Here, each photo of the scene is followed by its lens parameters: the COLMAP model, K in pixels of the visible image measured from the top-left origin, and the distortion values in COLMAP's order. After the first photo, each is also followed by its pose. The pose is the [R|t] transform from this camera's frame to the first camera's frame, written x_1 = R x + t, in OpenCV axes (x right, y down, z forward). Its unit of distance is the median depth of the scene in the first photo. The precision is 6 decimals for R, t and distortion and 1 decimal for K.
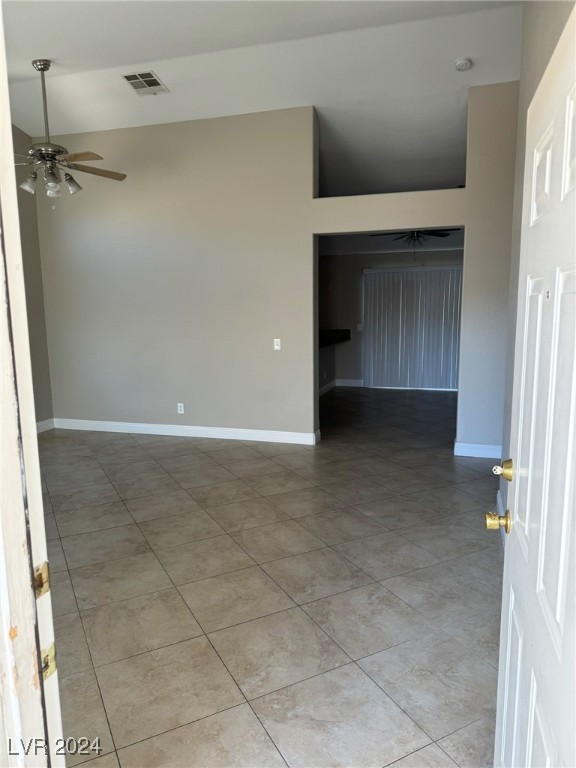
lens RADIAL K [[534.3, 0, 290.7], [0, 534.3, 379.9], [0, 0, 1]] dist [0.046269, -0.054243]
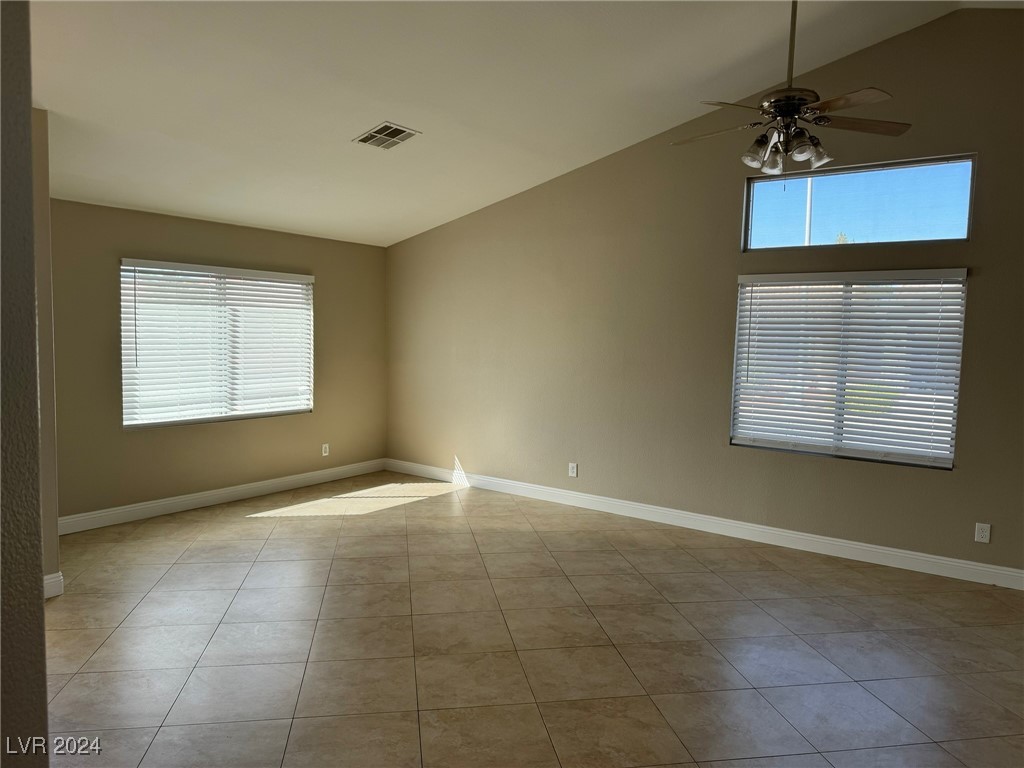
lens RADIAL K [[712.3, 0, 512.7], [0, 712.3, 380.4], [0, 0, 1]] dist [0.046269, -0.054243]
pose [[-0.306054, 0.072227, -0.949270, 0.502632], [-0.155449, 0.979944, 0.124679, -0.168692], [0.939237, 0.185721, -0.288689, 1.060679]]
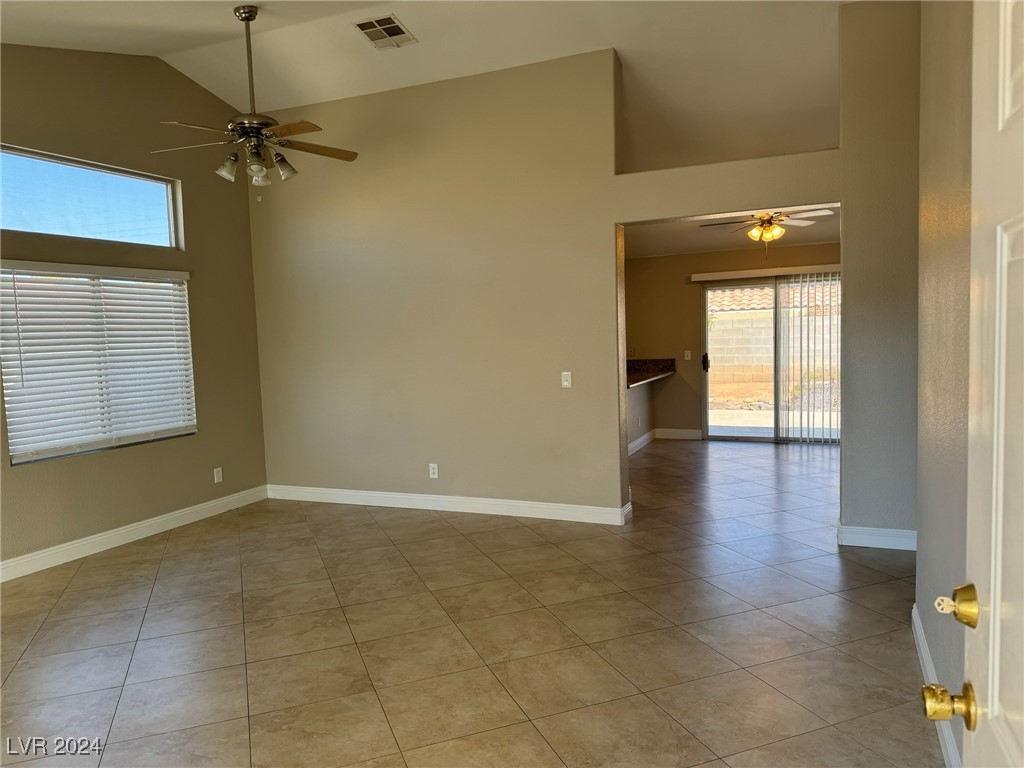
lens RADIAL K [[712.3, 0, 515.9], [0, 712.3, 376.3], [0, 0, 1]] dist [0.046269, -0.054243]
pose [[0.993437, -0.013186, -0.113619, 0.018952], [0.004517, 0.997081, -0.076222, -0.000389], [0.114293, 0.075209, 0.990596, 0.086026]]
